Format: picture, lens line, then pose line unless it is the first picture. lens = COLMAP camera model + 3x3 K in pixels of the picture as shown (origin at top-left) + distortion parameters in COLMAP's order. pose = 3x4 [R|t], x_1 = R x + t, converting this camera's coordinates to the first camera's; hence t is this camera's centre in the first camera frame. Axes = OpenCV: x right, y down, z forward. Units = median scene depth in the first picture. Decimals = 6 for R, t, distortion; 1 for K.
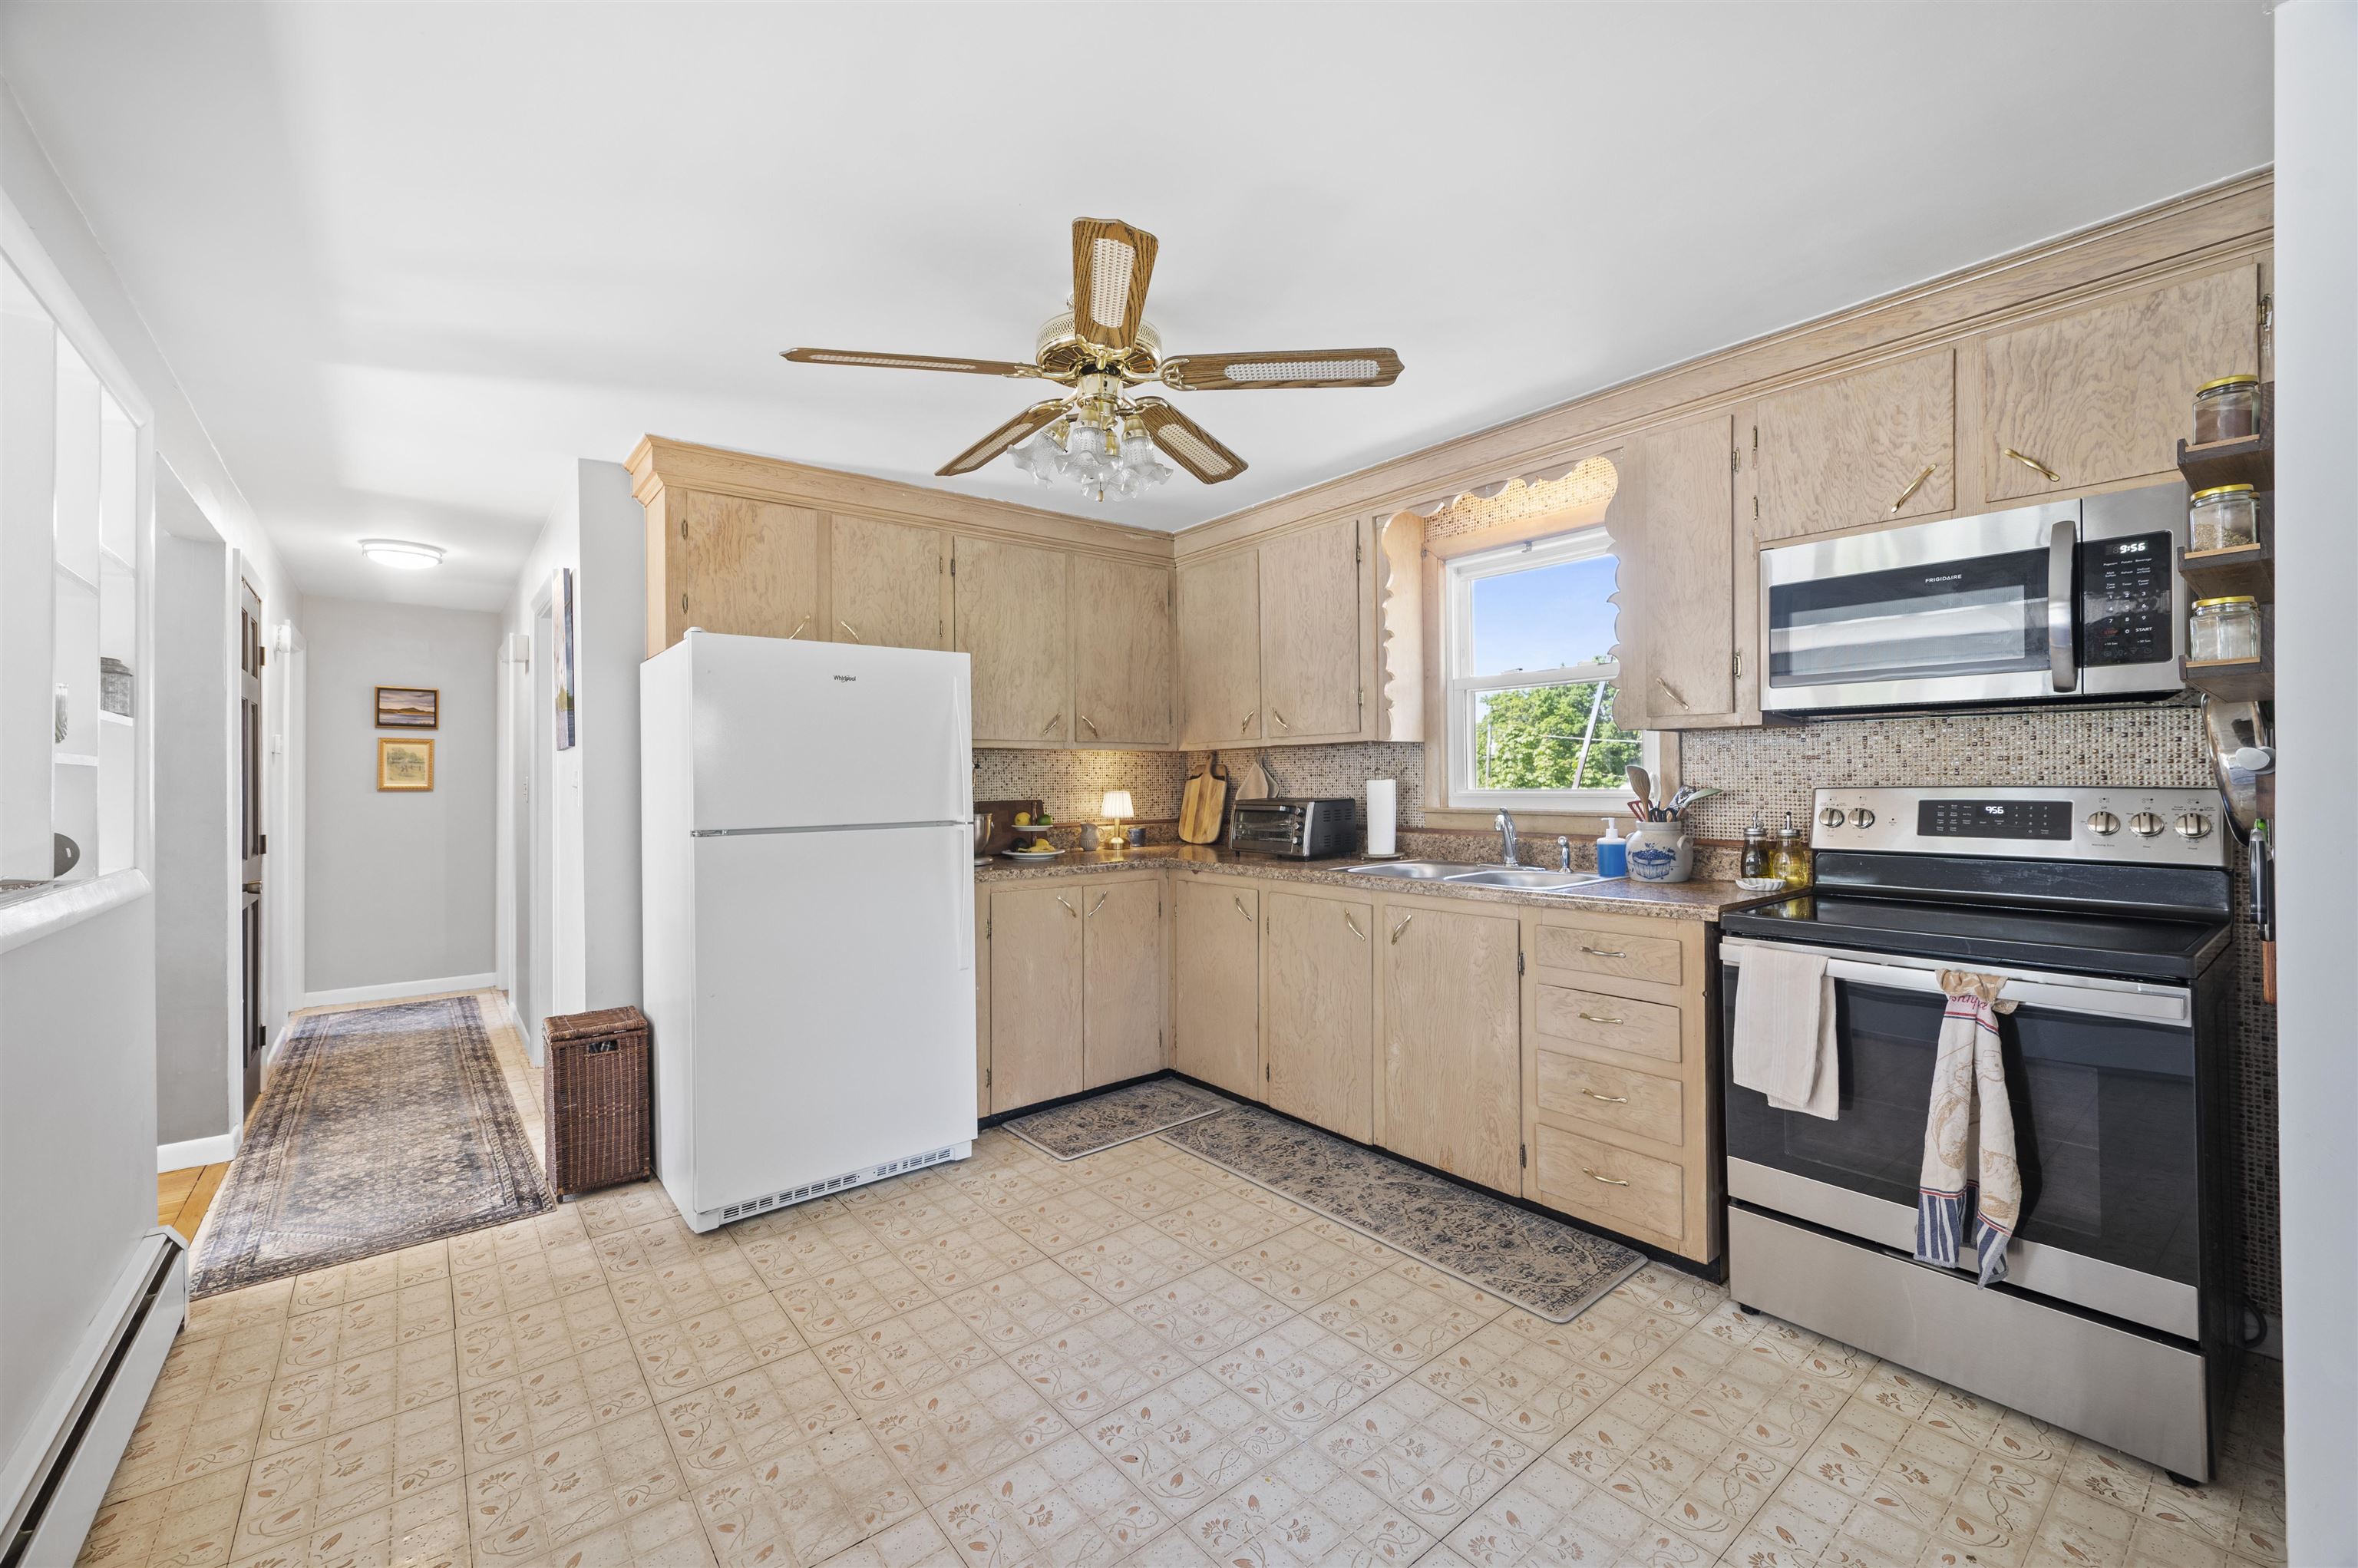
lens RADIAL K [[952.2, 0, 1187.3], [0, 952.2, 776.7], [0, 0, 1]] dist [-0.000259, -0.000200]
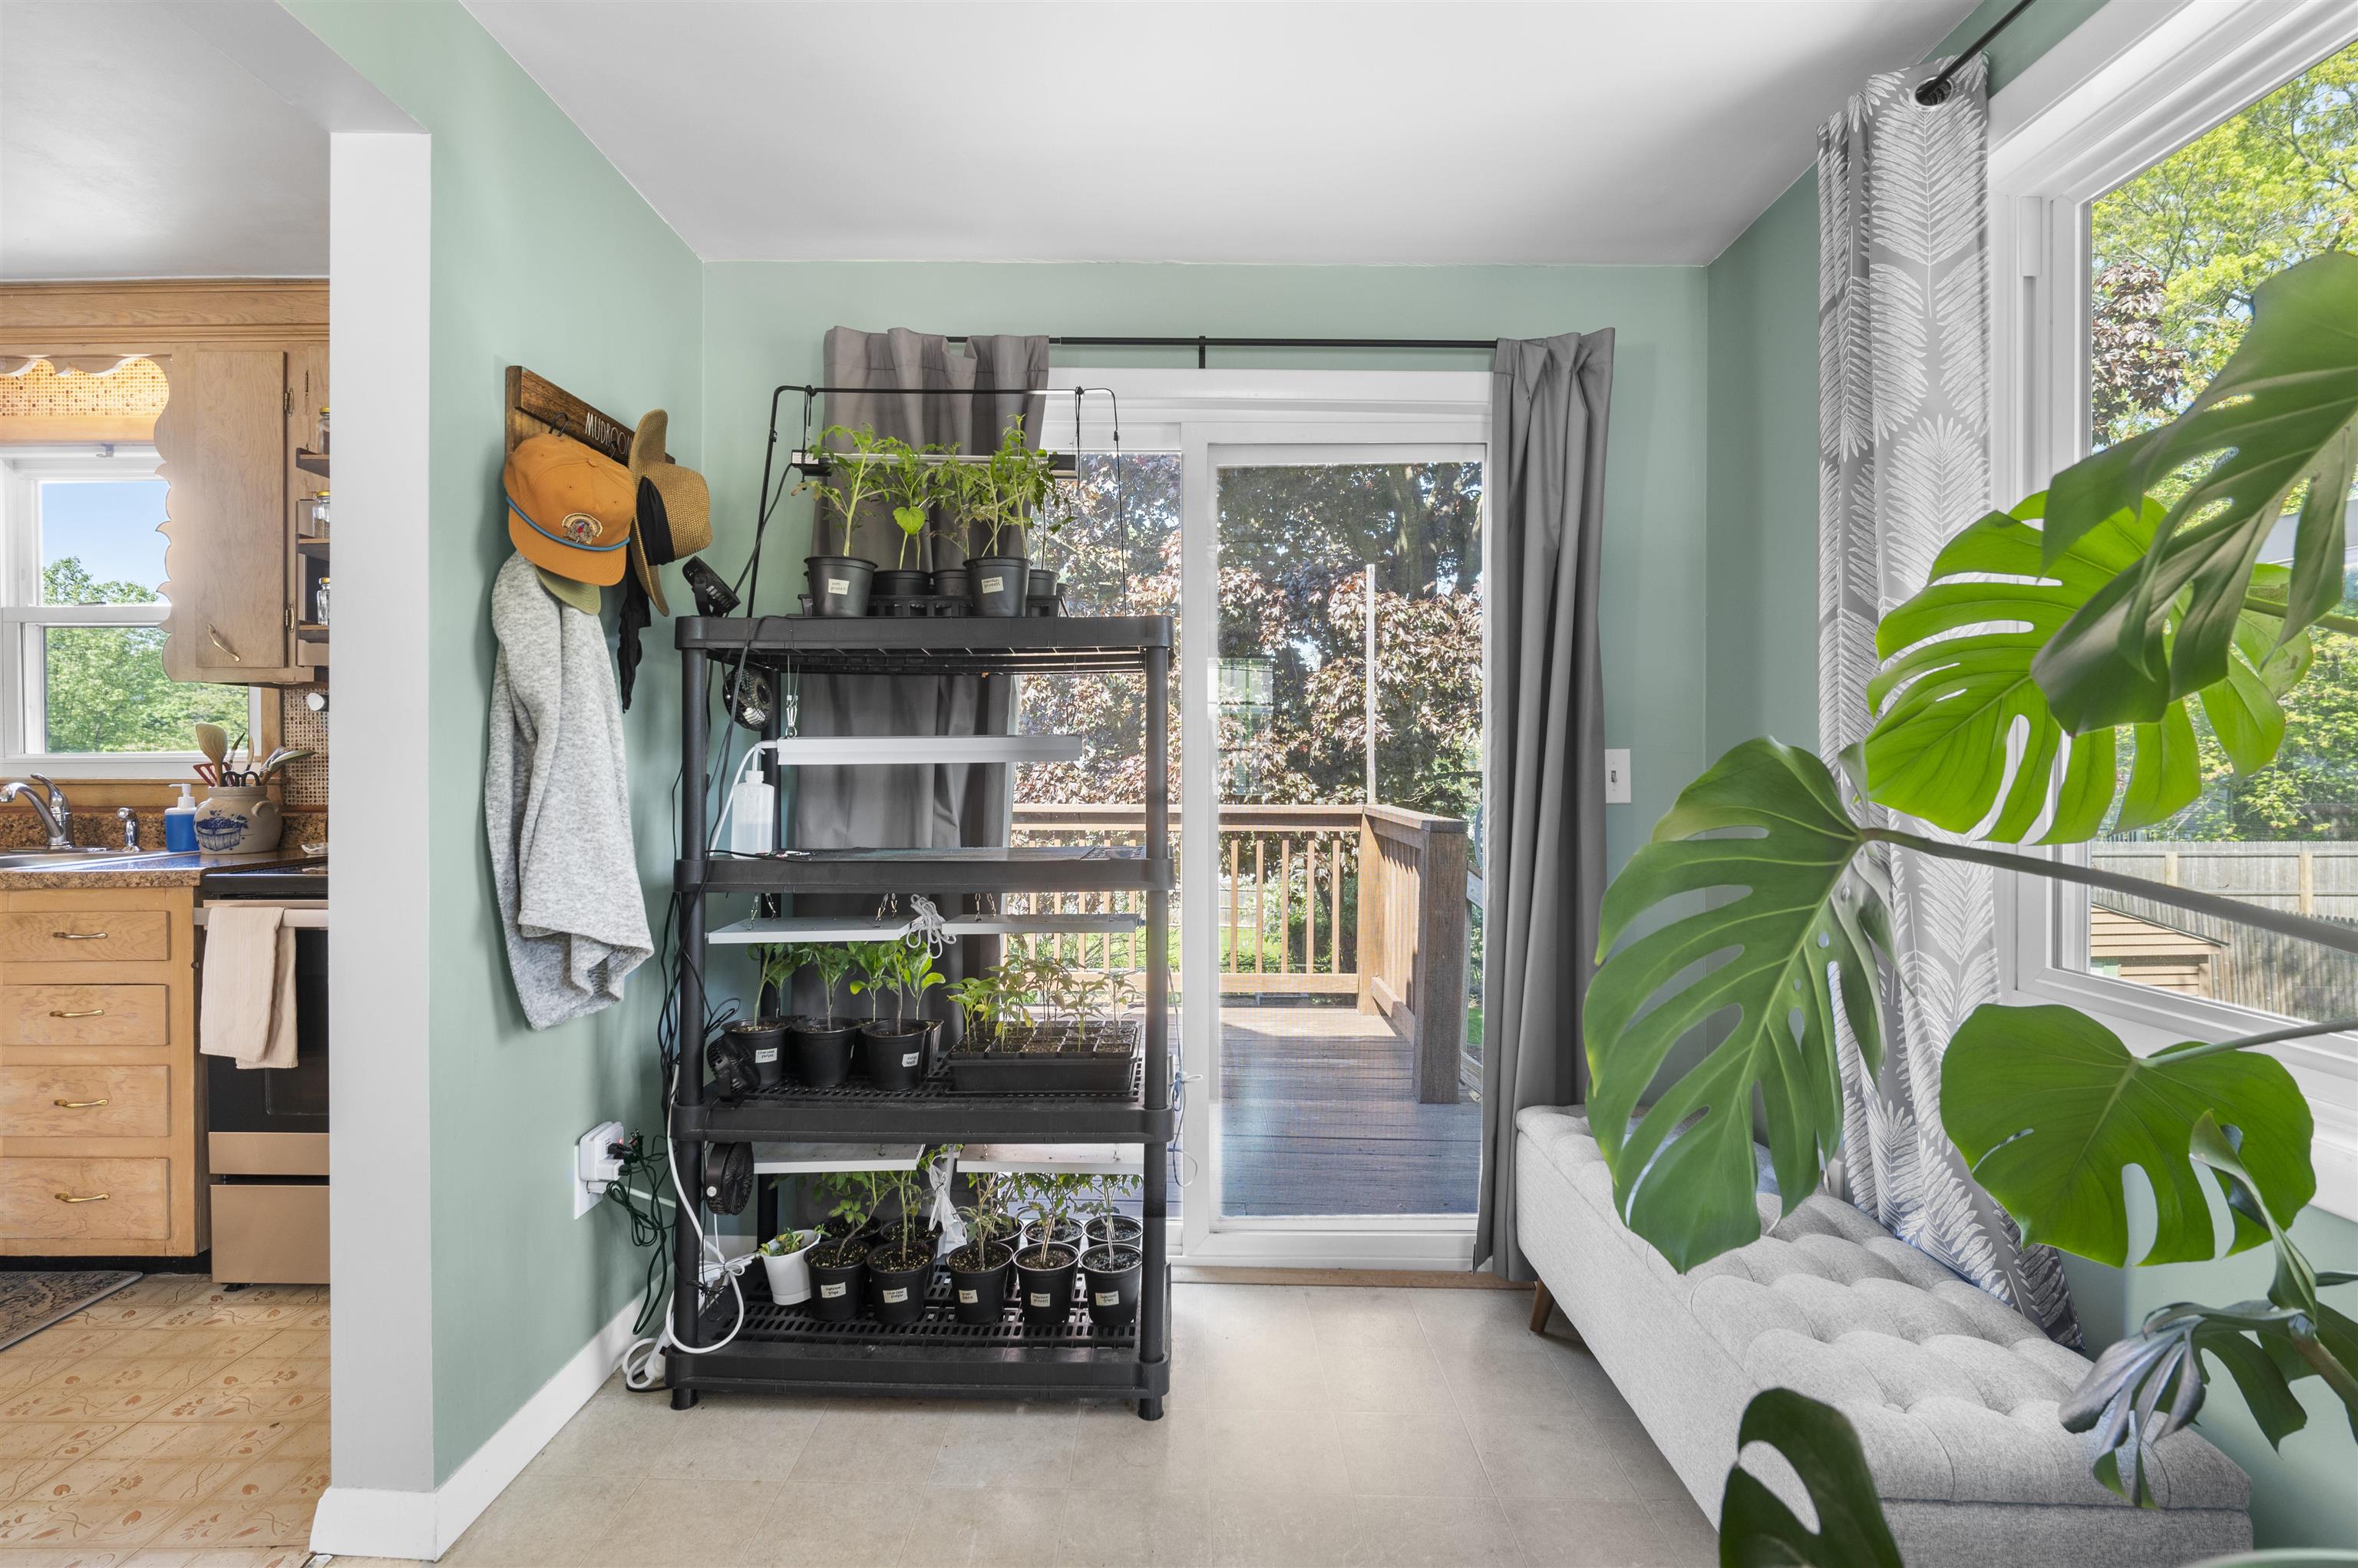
lens RADIAL K [[1084.2, 0, 1174.0], [0, 1084.2, 771.7], [0, 0, 1]] dist [-0.004337, -0.000244]
pose [[0.641015, 0.003169, 0.767522, 0.292891], [-0.006190, 0.999980, 0.001041, 0.027693], [-0.767503, -0.005418, 0.641022, -0.340557]]
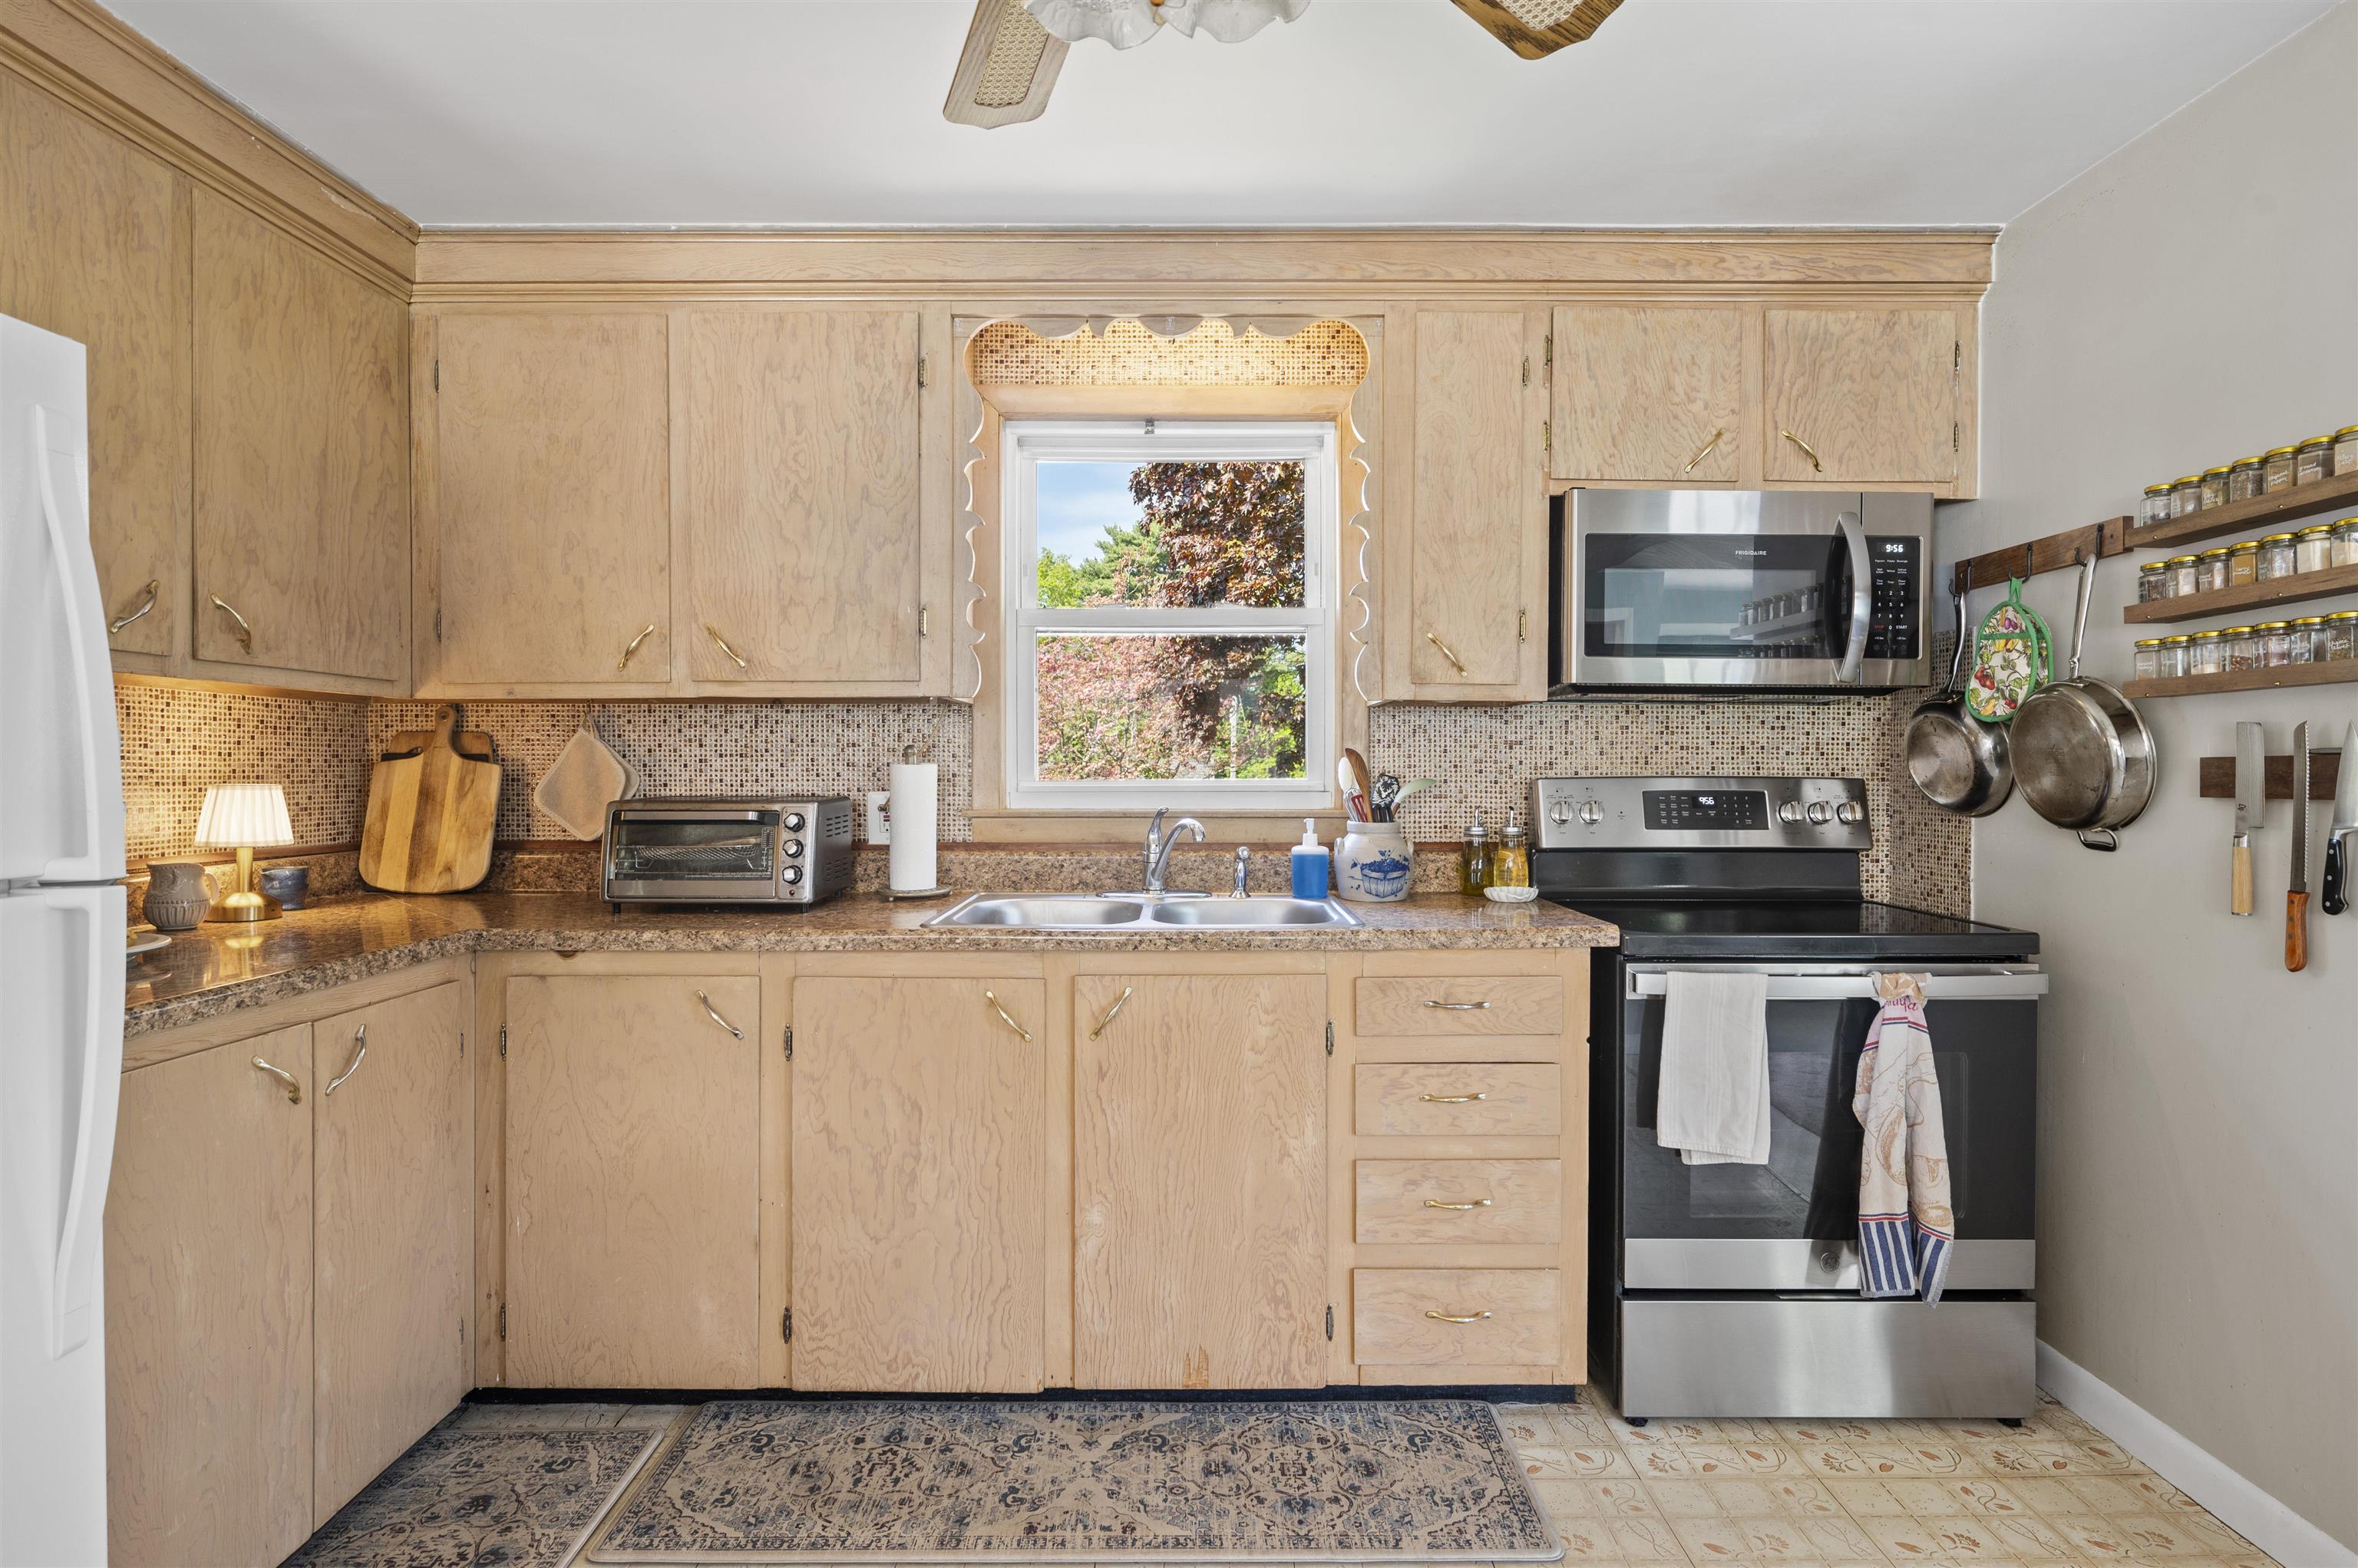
lens RADIAL K [[1174.1, 0, 1190.9], [0, 1174.1, 780.2], [0, 0, 1]] dist [-0.000170, -0.000145]
pose [[0.631170, 0.003020, 0.775638, -0.346106], [-0.009366, 0.999949, 0.003728, 0.012063], [-0.775588, -0.009617, 0.631167, 0.544547]]
